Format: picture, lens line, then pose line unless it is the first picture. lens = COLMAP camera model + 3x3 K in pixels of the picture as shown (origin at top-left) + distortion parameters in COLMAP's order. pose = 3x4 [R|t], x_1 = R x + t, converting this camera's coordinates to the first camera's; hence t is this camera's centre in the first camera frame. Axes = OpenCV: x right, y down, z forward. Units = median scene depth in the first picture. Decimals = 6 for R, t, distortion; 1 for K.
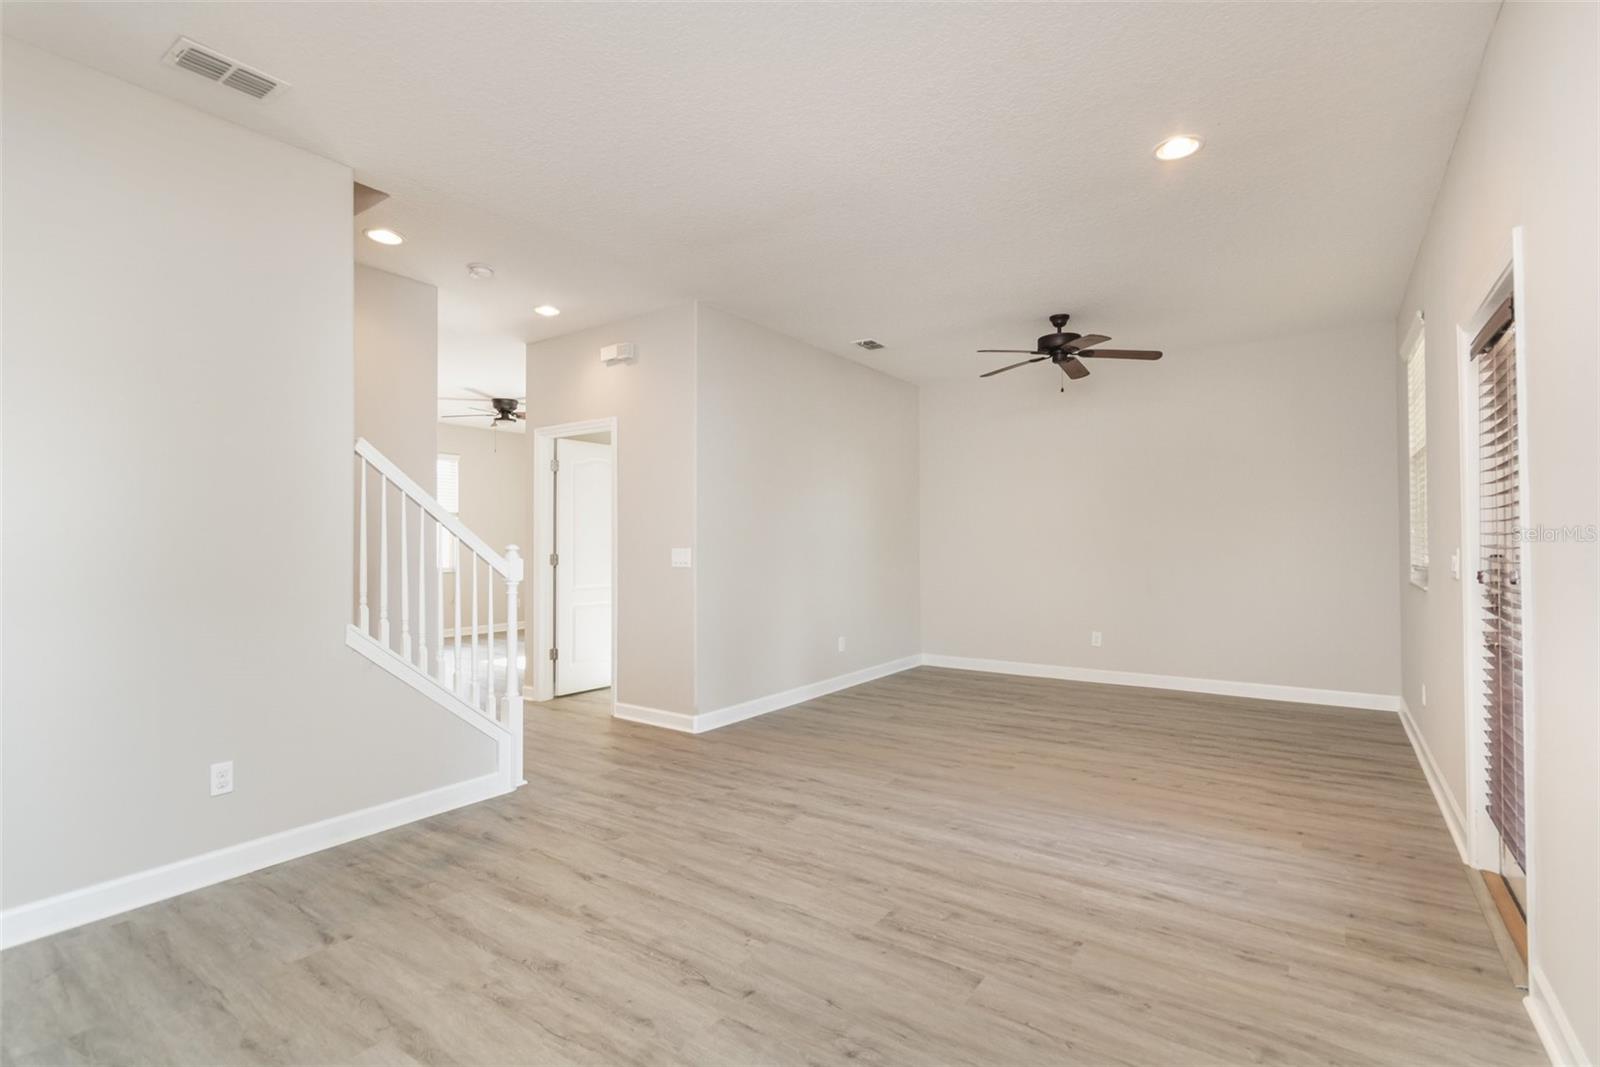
lens RADIAL K [[731.7, 0, 800.0], [0, 731.7, 533.5], [0, 0, 1]] dist [-0.001128, 0.000239]
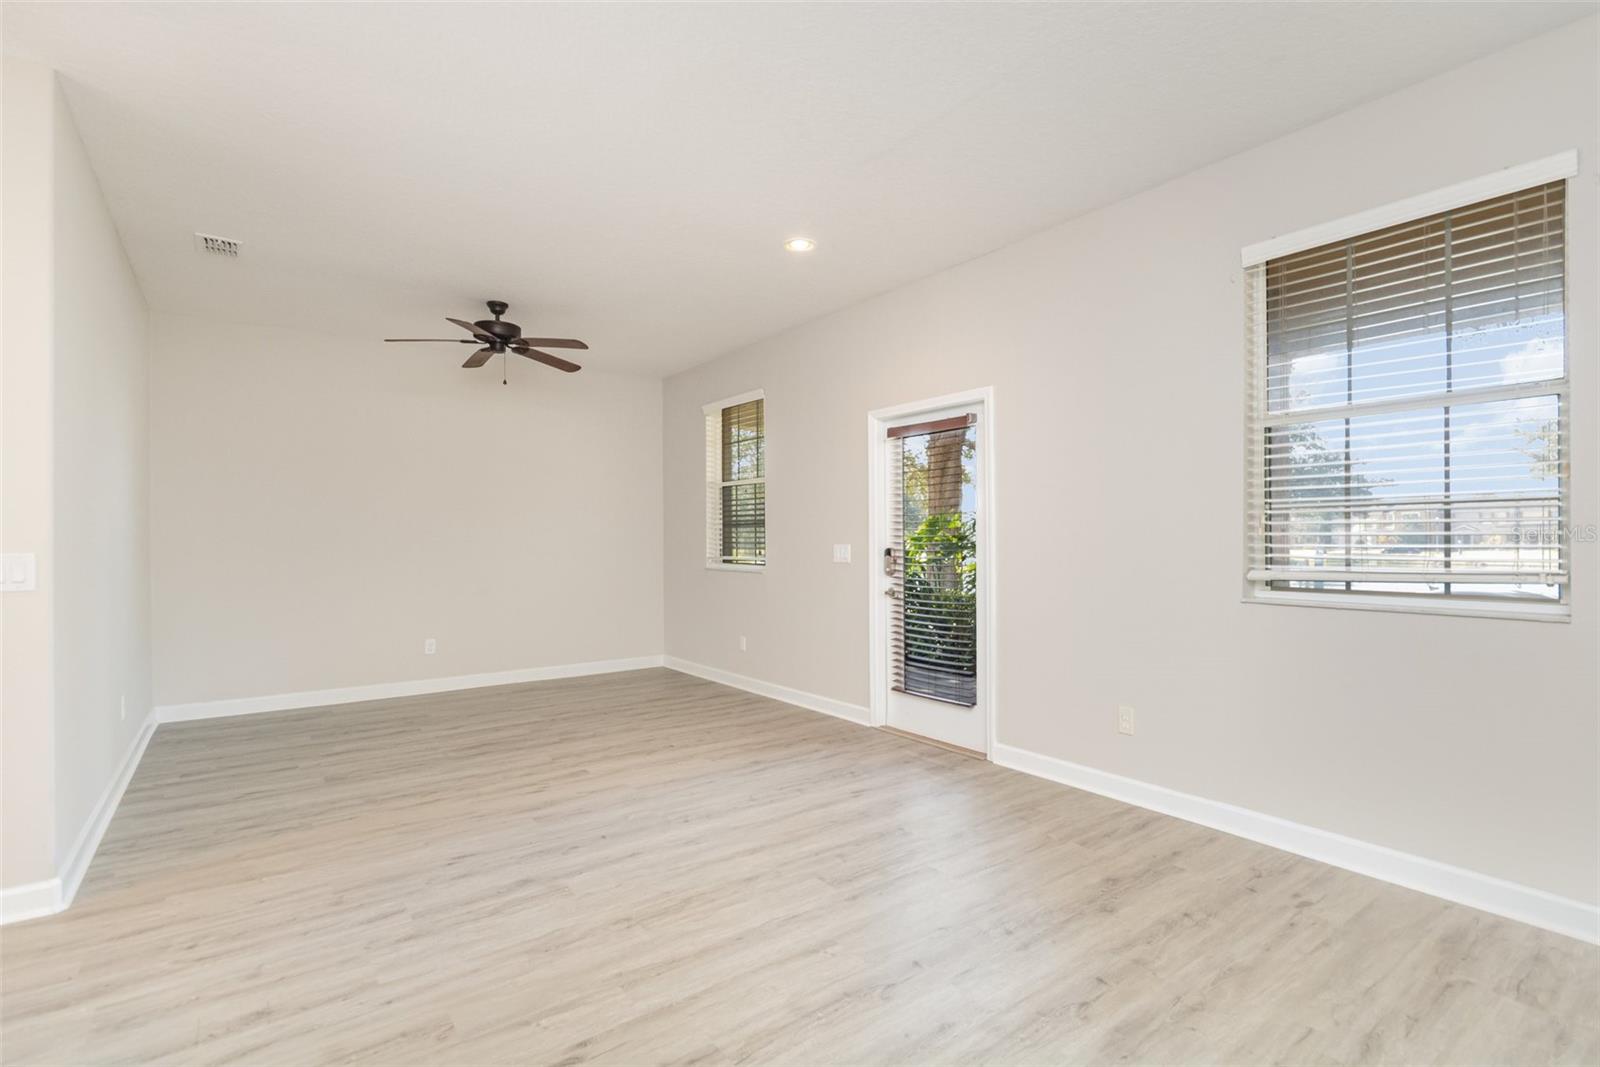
lens RADIAL K [[753.5, 0, 801.5], [0, 753.5, 542.7], [0, 0, 1]] dist [0.000095, 0.000414]
pose [[0.315697, 0.001063, 0.948860, -0.658780], [-0.010037, 0.999947, 0.002219, 0.010285], [-0.948807, -0.010224, 0.315691, 0.466936]]
